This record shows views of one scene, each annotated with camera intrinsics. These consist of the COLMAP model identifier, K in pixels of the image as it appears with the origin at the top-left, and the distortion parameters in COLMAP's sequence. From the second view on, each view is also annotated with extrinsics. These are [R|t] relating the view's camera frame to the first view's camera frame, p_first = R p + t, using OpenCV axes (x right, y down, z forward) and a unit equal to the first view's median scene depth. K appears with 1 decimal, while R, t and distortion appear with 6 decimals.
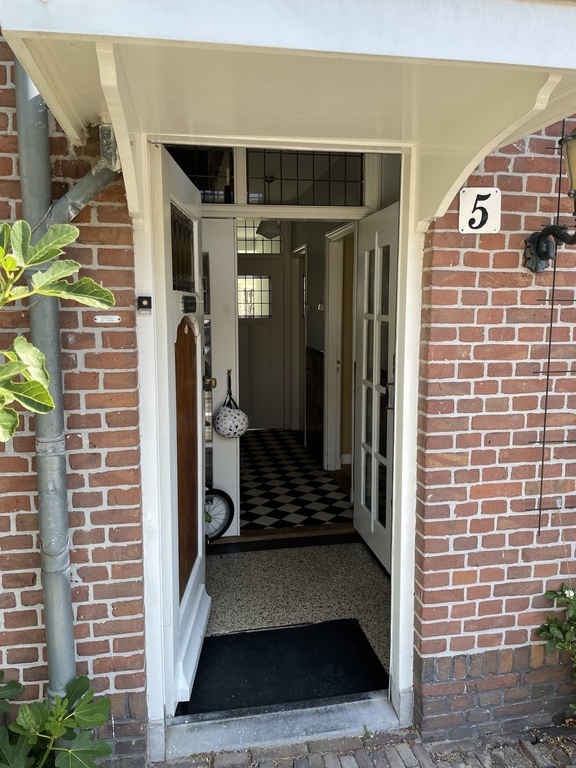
lens RADIAL K [[583.7, 0, 288.0], [0, 583.7, 384.0], [0, 0, 1]] dist [0.097332, -0.125748]
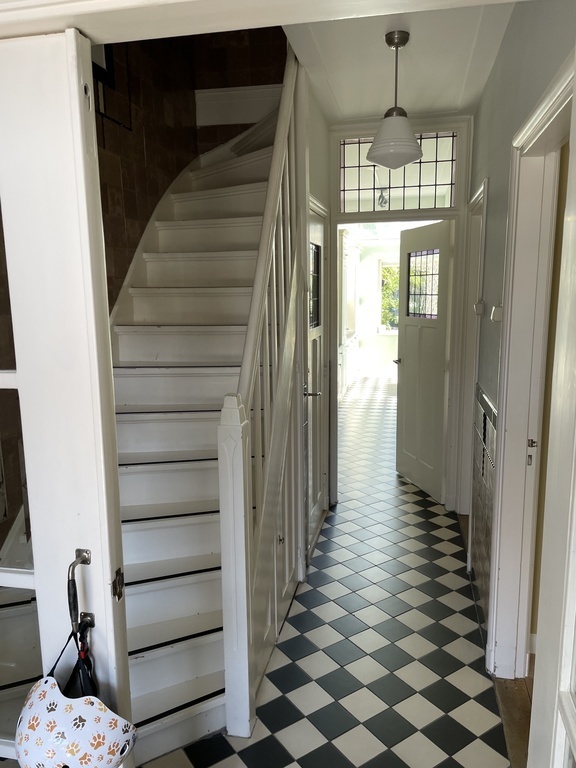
lens RADIAL K [[583.7, 0, 288.0], [0, 583.7, 384.0], [0, 0, 1]] dist [0.097332, -0.125748]
pose [[0.926948, 0.055191, -0.371108, 0.076403], [-0.044299, 0.998302, 0.037818, -0.085381], [0.372565, -0.018616, 0.927819, 0.516027]]
